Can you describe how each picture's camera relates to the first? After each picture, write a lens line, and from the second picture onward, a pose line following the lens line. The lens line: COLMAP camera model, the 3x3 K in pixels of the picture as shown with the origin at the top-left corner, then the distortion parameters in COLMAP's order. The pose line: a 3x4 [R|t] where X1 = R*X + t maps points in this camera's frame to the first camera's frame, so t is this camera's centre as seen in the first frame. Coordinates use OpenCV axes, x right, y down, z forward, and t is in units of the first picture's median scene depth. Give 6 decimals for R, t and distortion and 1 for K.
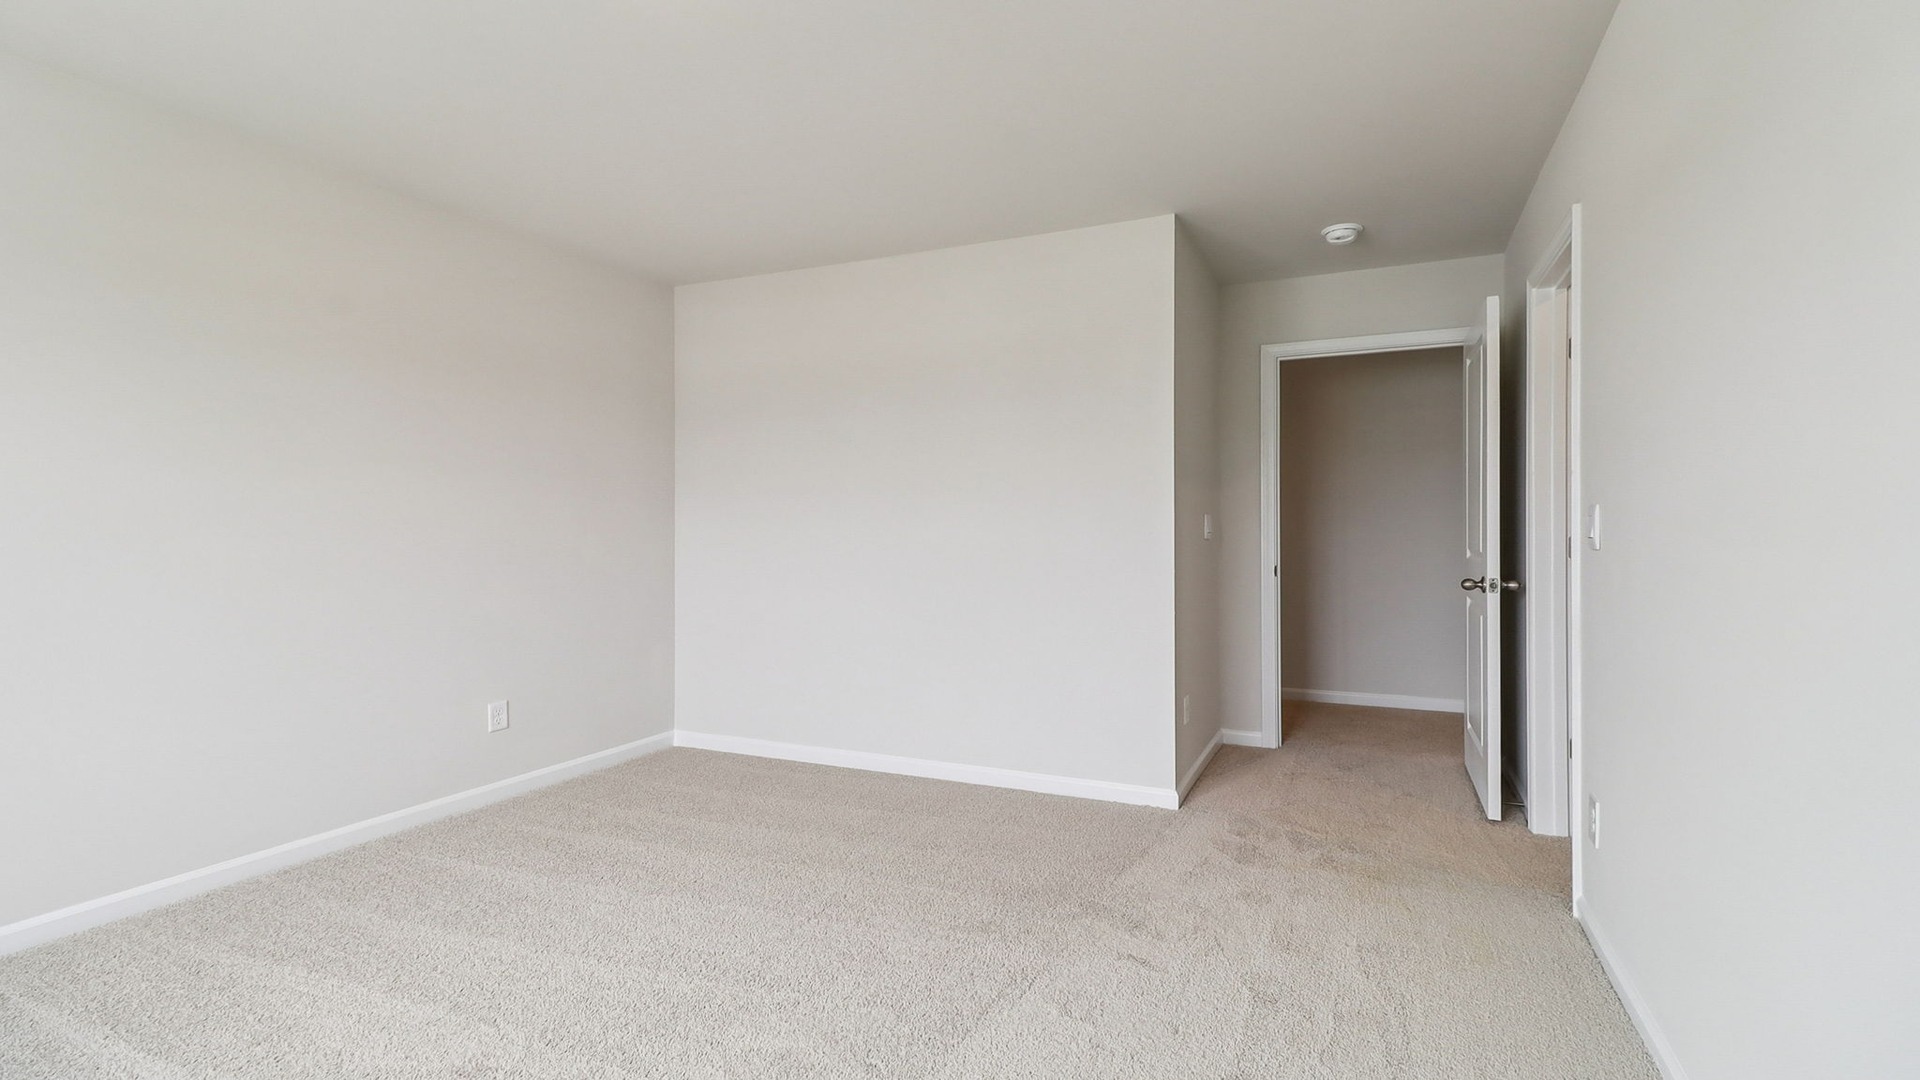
lens RADIAL K [[886.0, 0, 961.9], [0, 886.0, 518.6], [0, 0, 1]] dist [0.035189, -0.017139]
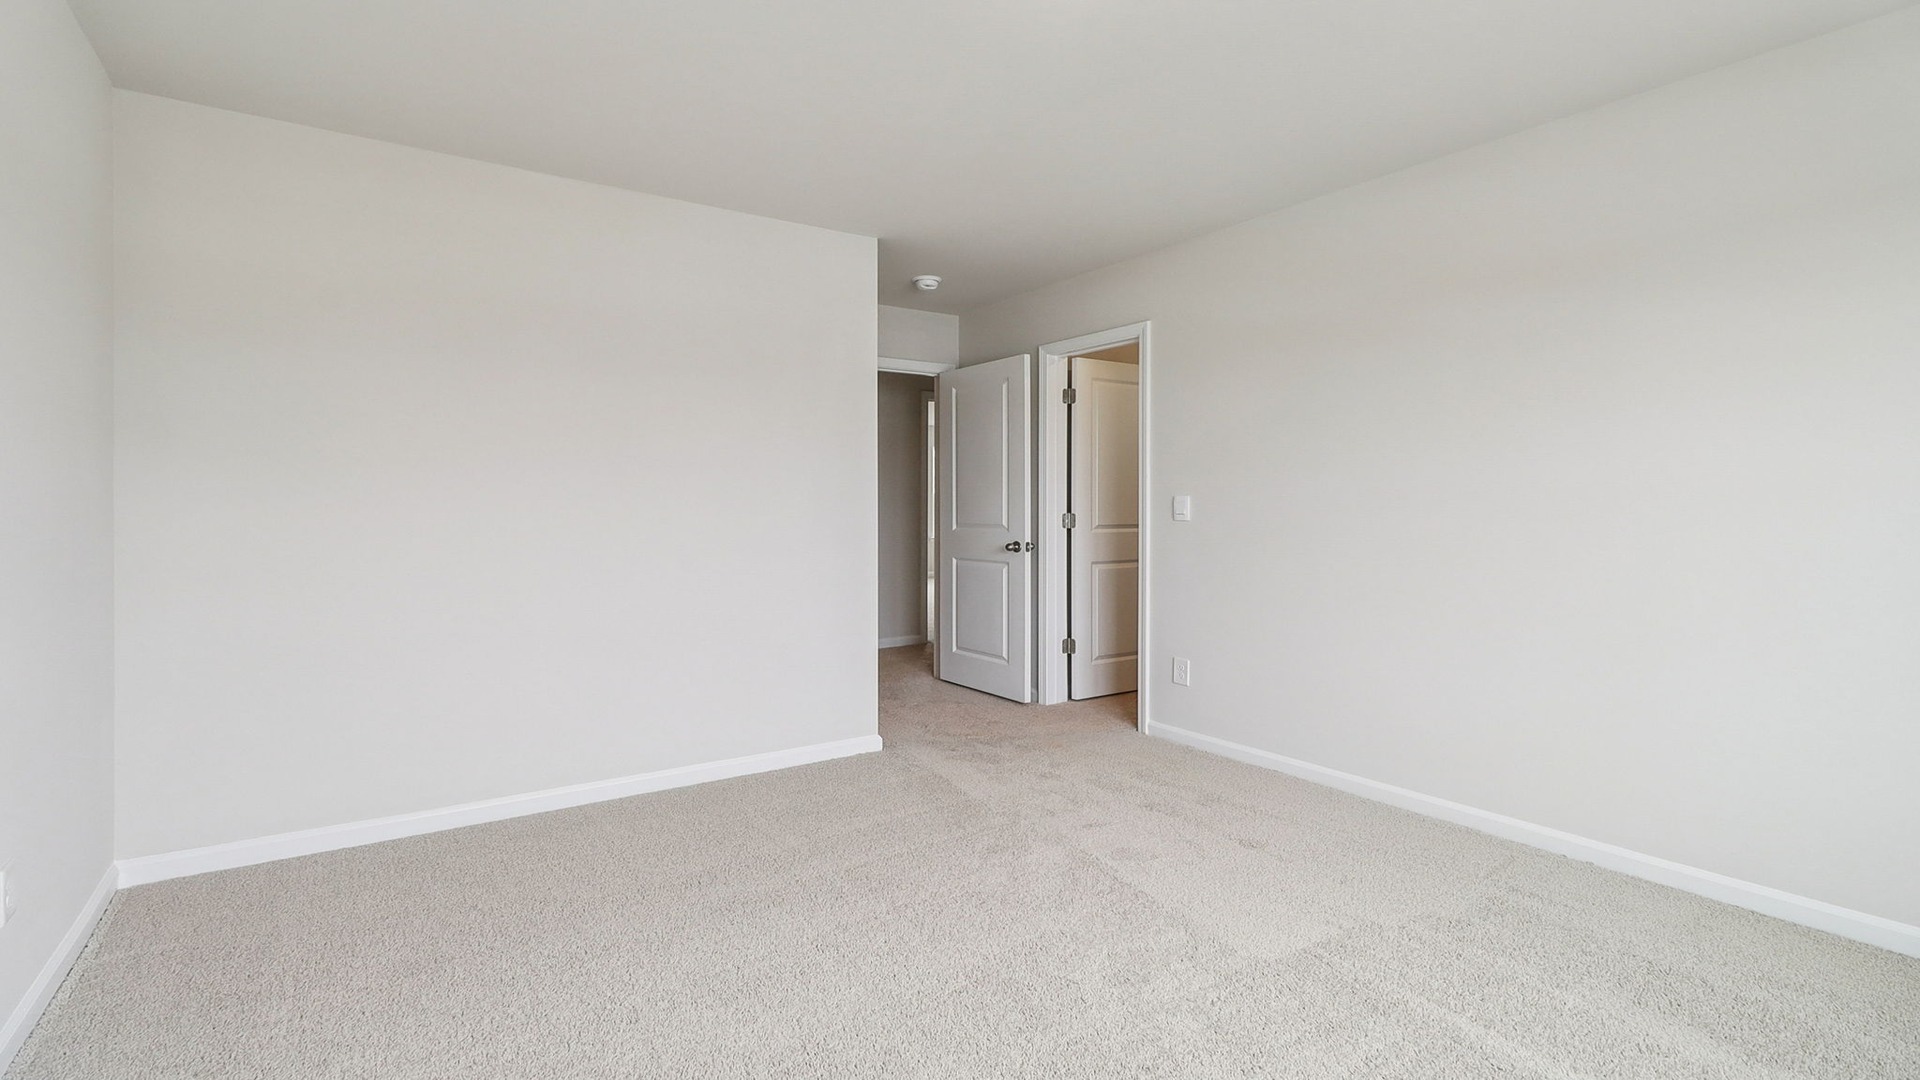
lens RADIAL K [[886.0, 0, 961.9], [0, 886.0, 518.6], [0, 0, 1]] dist [0.035189, -0.017139]
pose [[0.525046, -0.009413, 0.851022, -0.736588], [-0.004897, 0.999889, 0.014081, 0.004882], [-0.851060, -0.011561, 0.524941, 0.319232]]
